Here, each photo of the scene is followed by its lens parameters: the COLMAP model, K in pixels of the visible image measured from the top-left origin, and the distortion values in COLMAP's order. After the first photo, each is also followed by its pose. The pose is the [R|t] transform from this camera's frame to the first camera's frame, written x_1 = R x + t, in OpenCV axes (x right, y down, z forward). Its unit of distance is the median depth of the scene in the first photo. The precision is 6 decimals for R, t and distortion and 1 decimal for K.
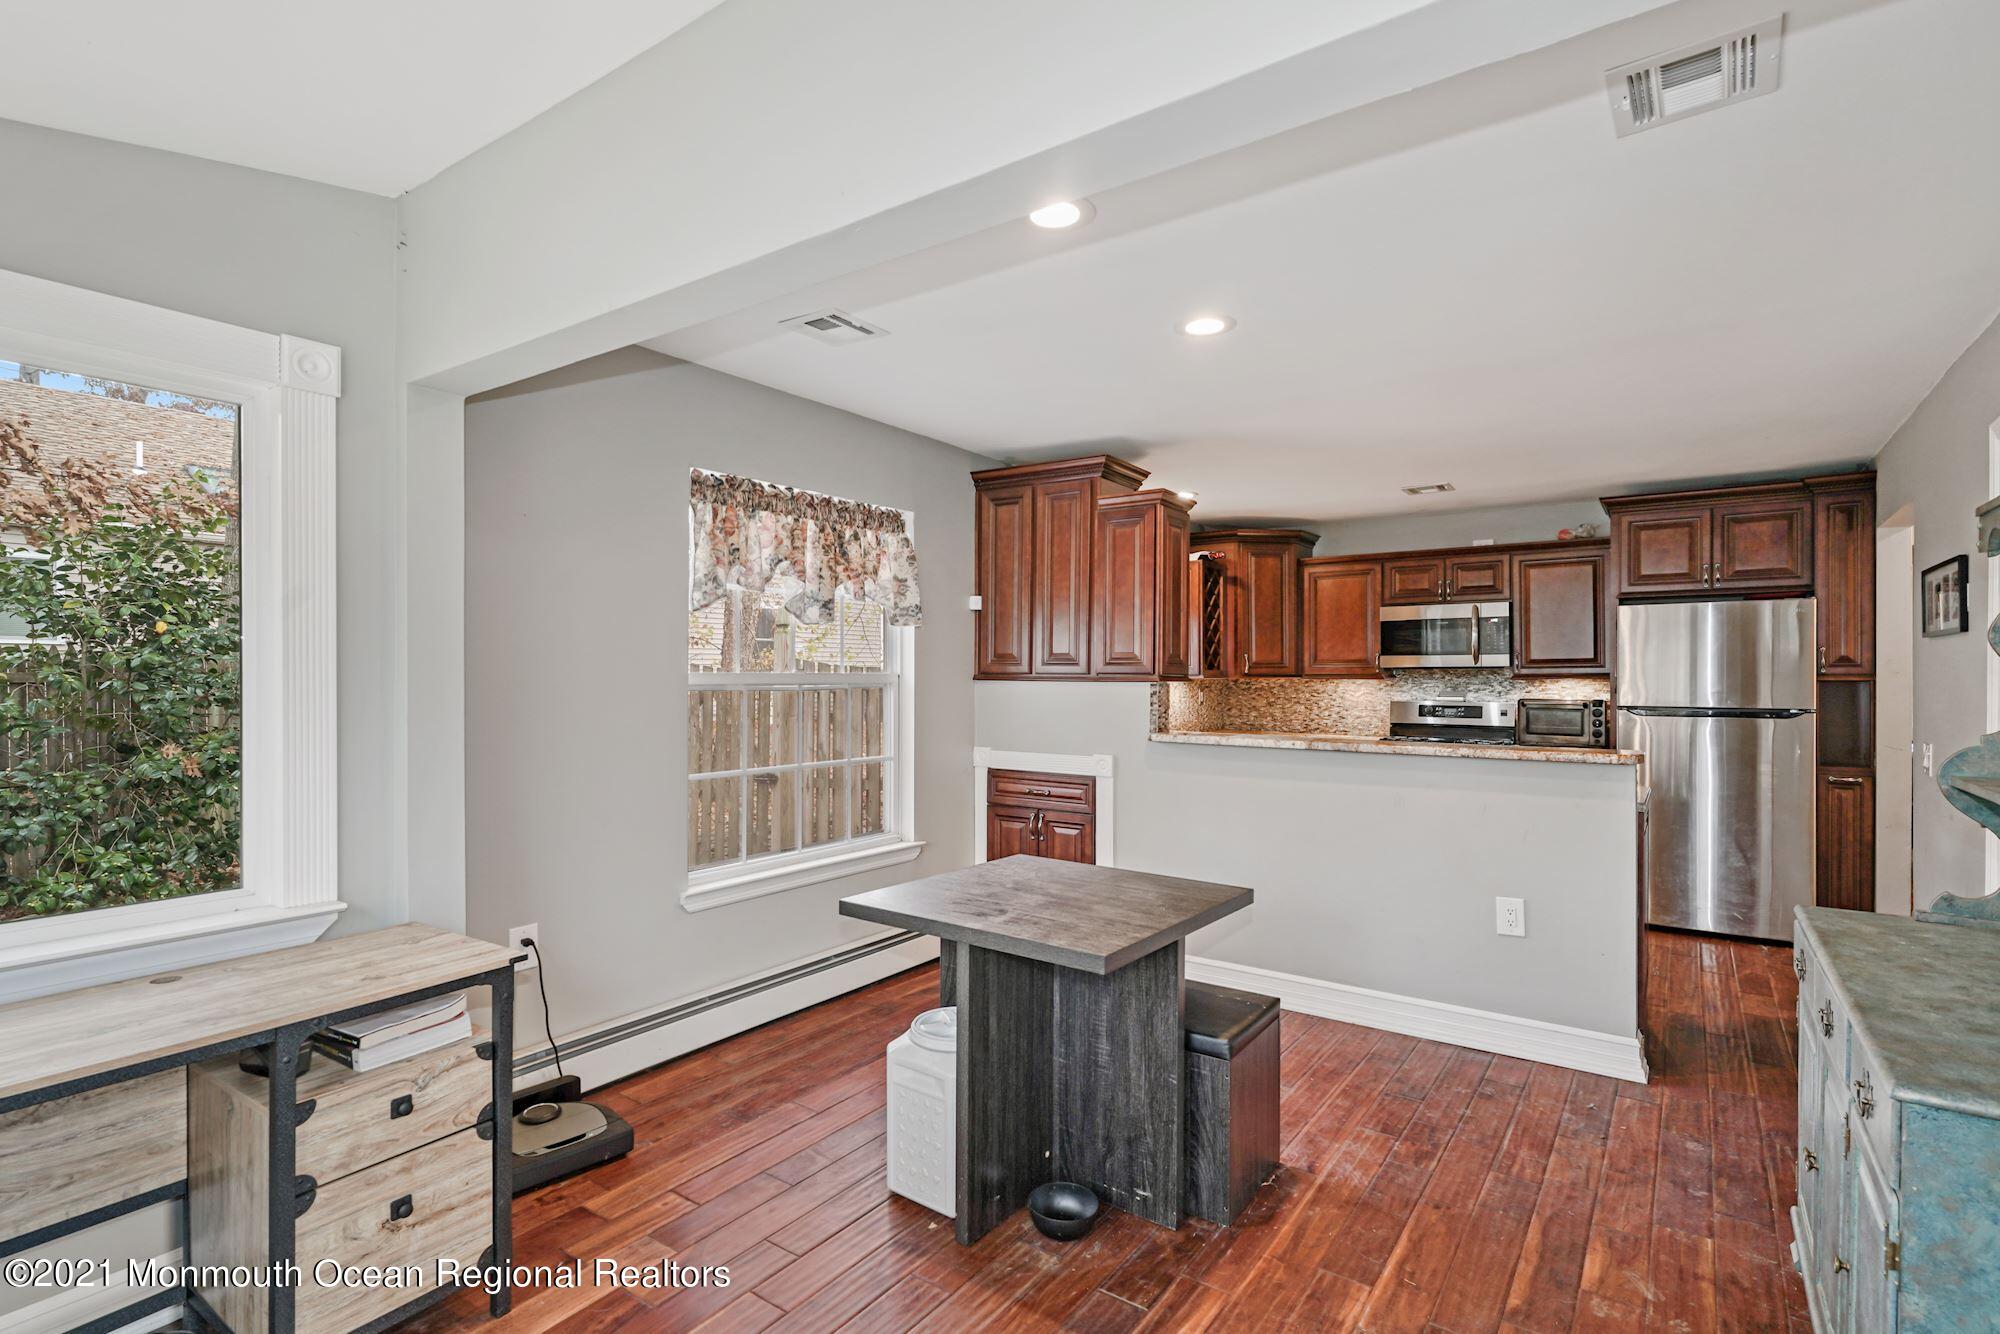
lens RADIAL K [[1002.0, 0, 960.1], [0, 1002.0, 667.6], [0, 0, 1]] dist [0.004470, 0.002140]
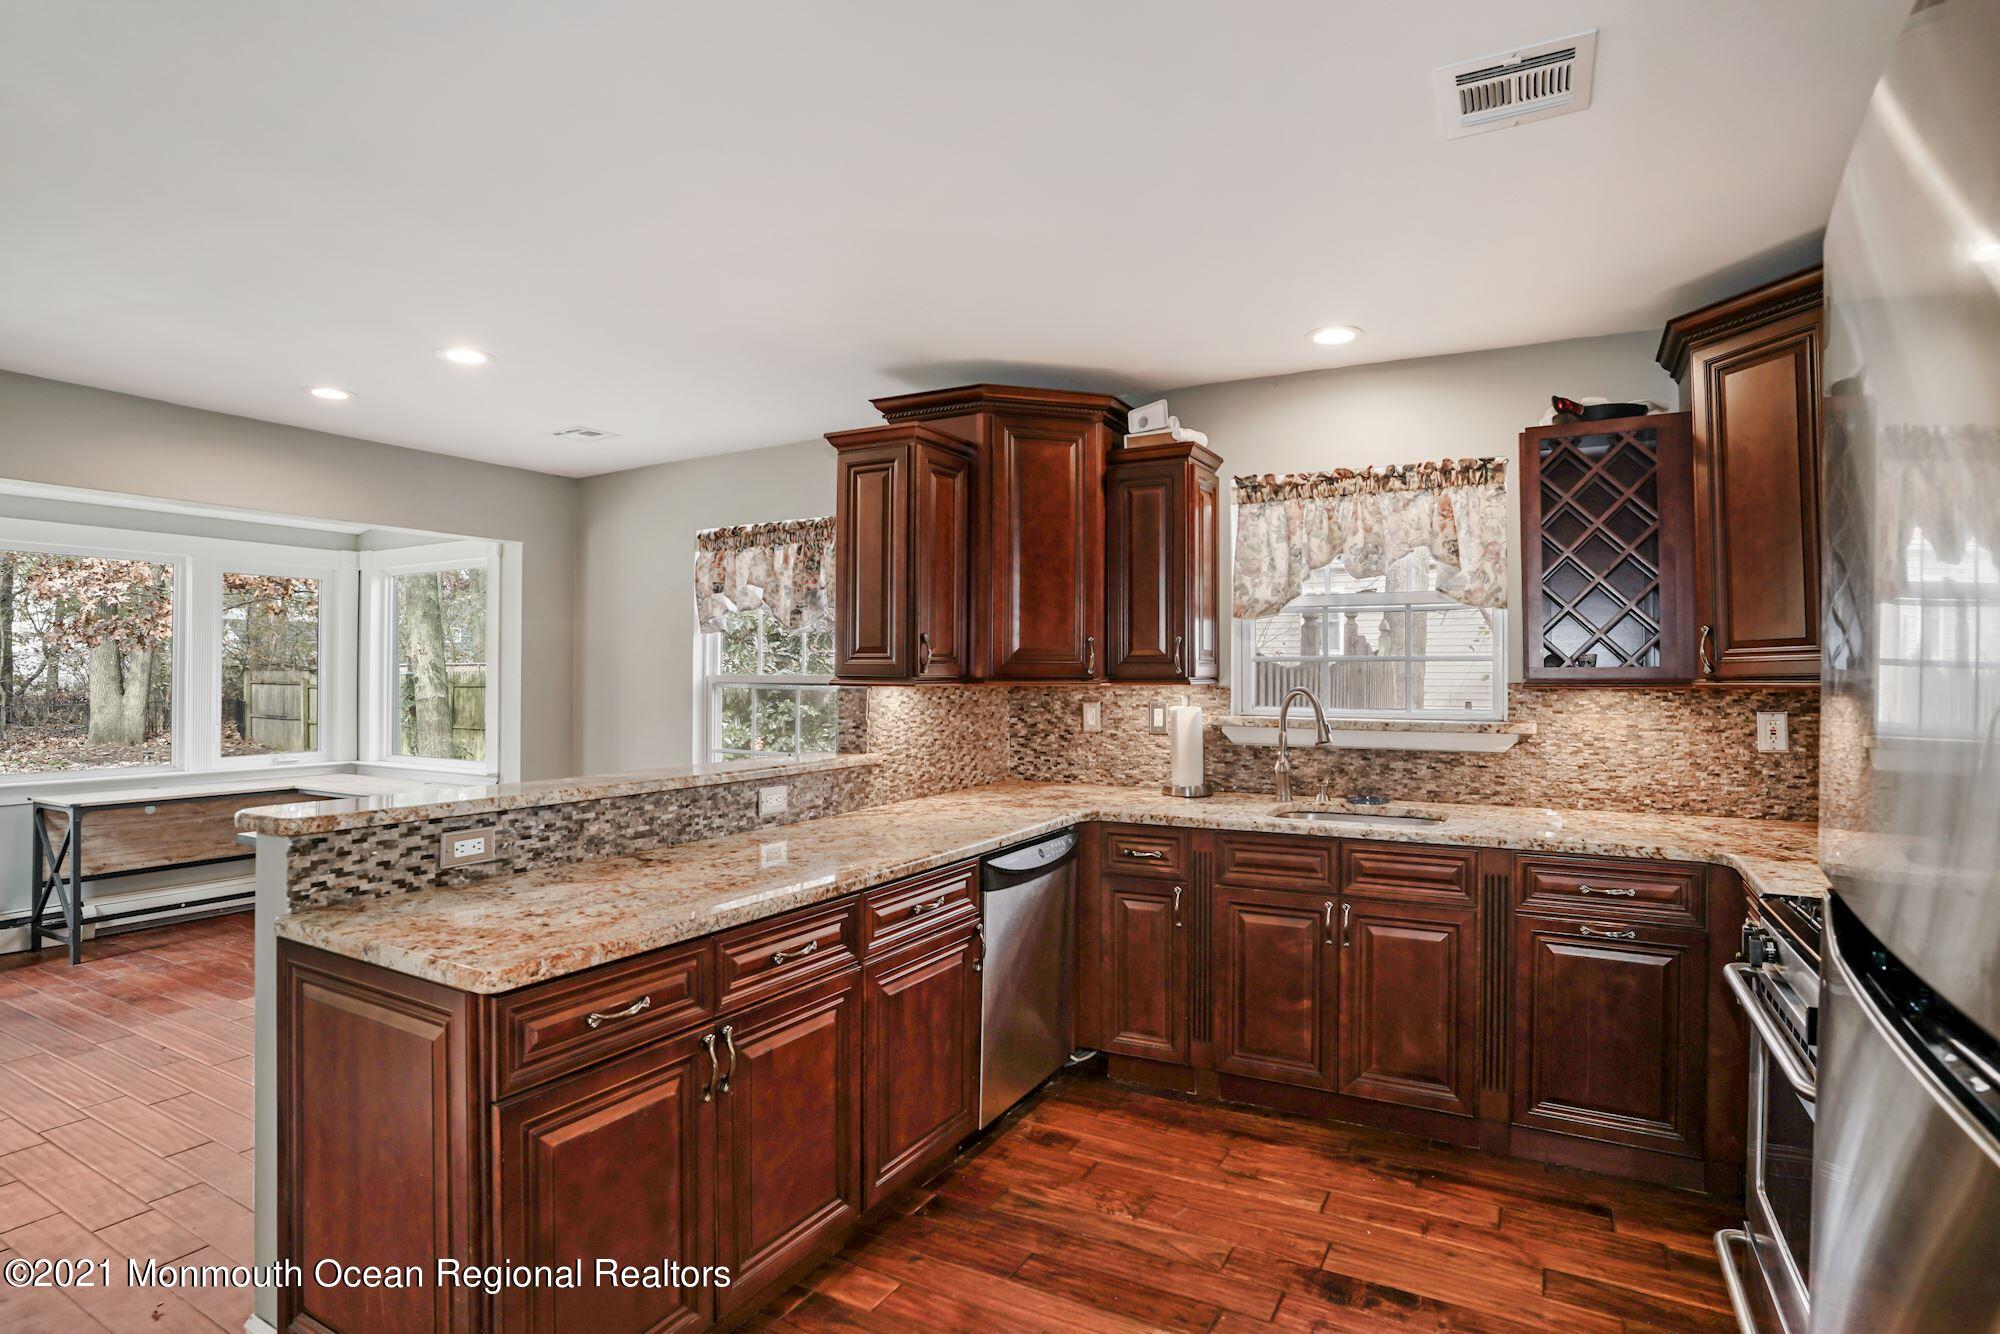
lens RADIAL K [[1002.0, 0, 952.7], [0, 1002.0, 675.7], [0, 0, 1]] dist [0.004470, 0.002140]
pose [[0.095787, 0.000019, -0.995402, 0.719588], [0.003819, 0.999993, 0.000387, 0.005270], [0.995395, -0.003838, 0.095786, 0.739714]]
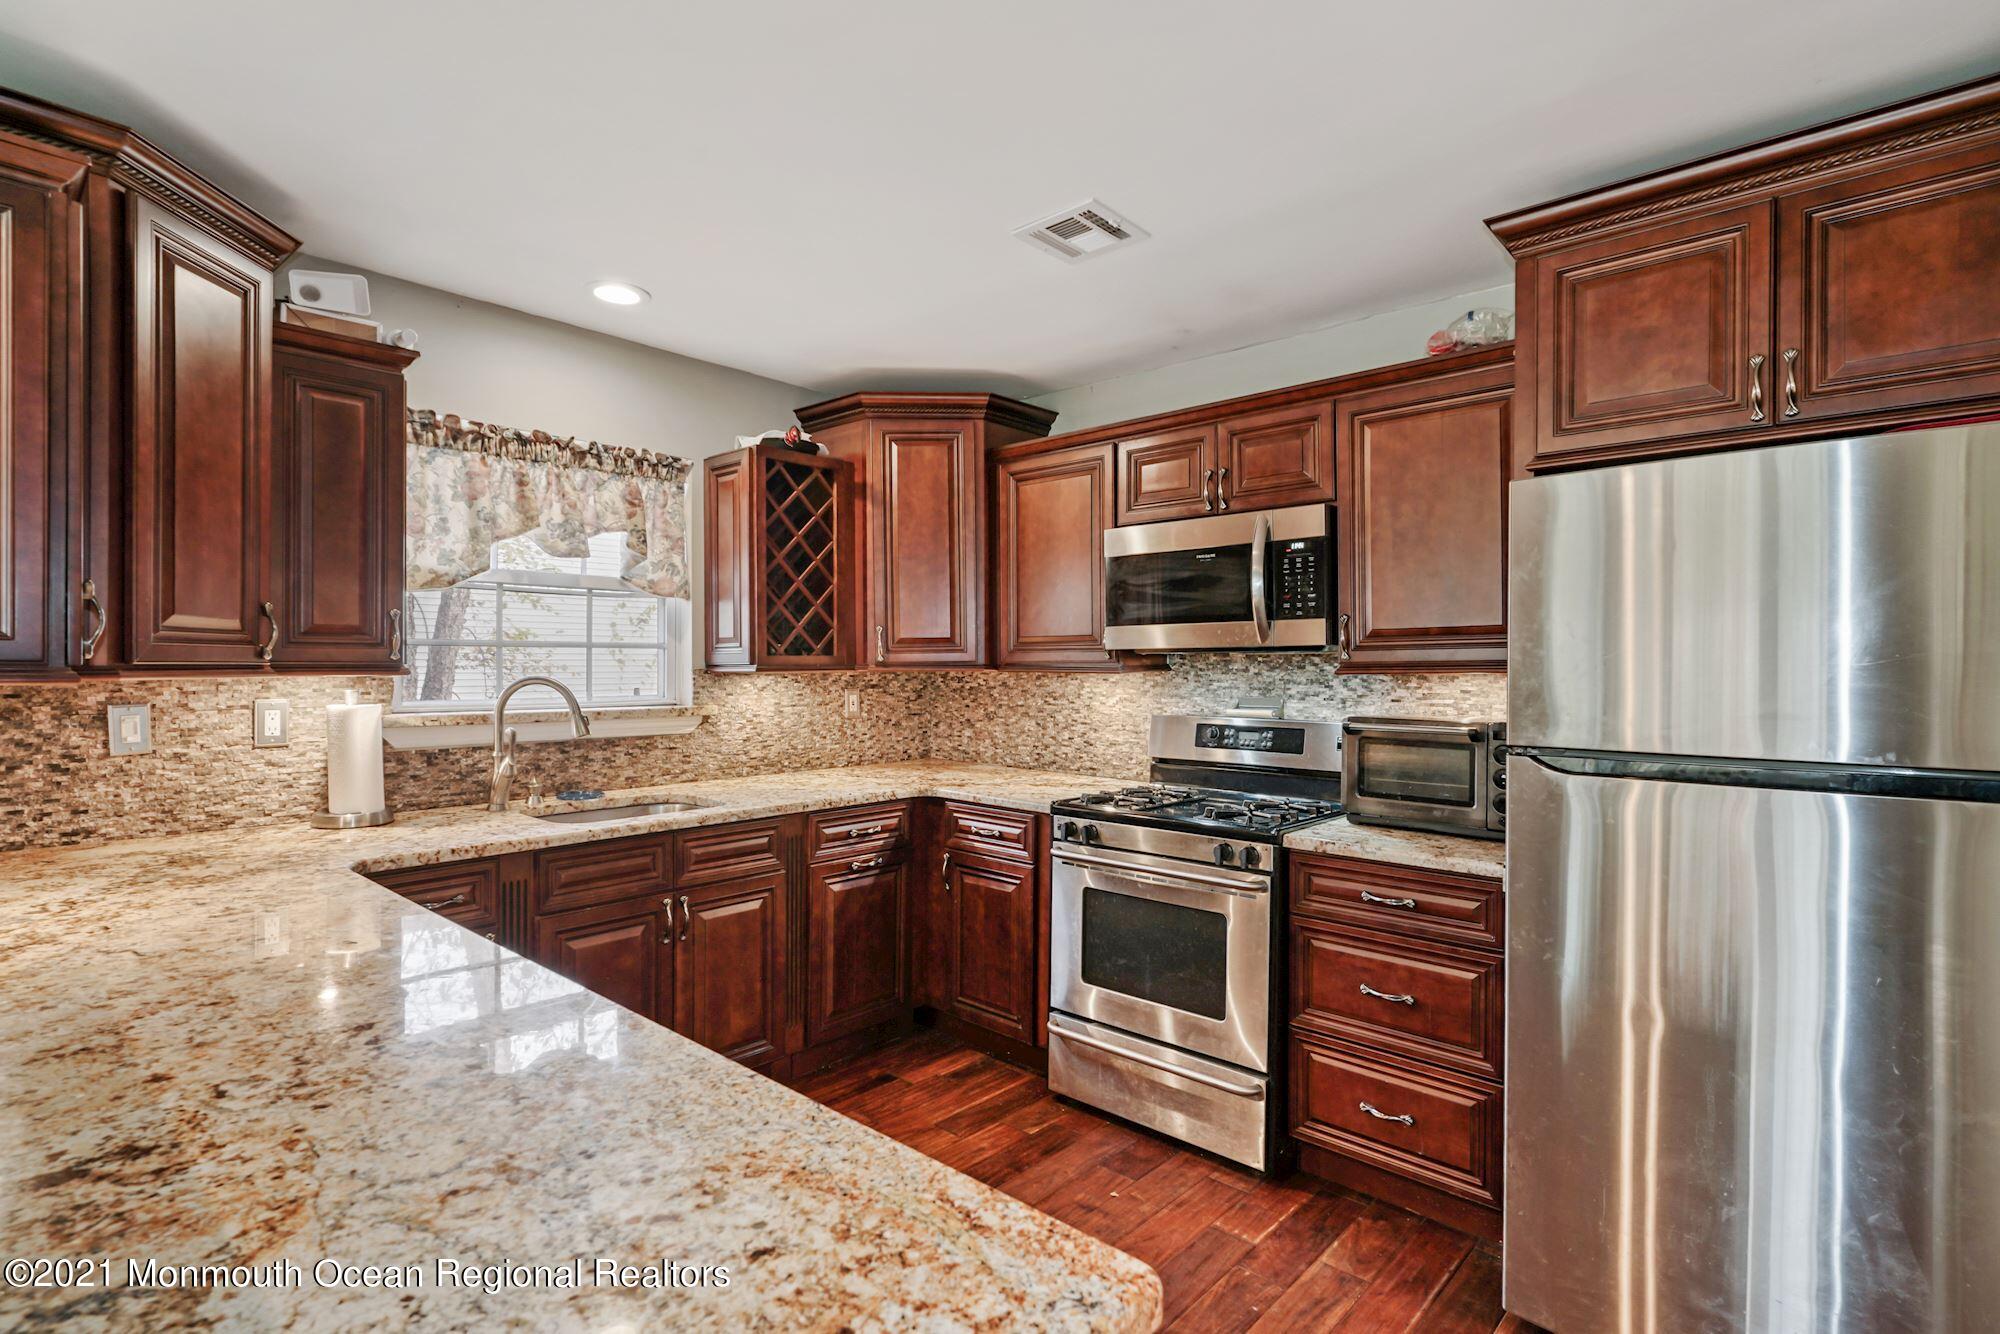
lens RADIAL K [[1002.0, 0, 966.0], [0, 1002.0, 679.8], [0, 0, 1]] dist [0.004470, 0.002140]
pose [[0.990819, 0.002052, -0.135179, 0.445217], [0.000580, 0.999811, 0.019424, 0.005447], [0.135194, -0.019324, 0.990631, 0.524966]]
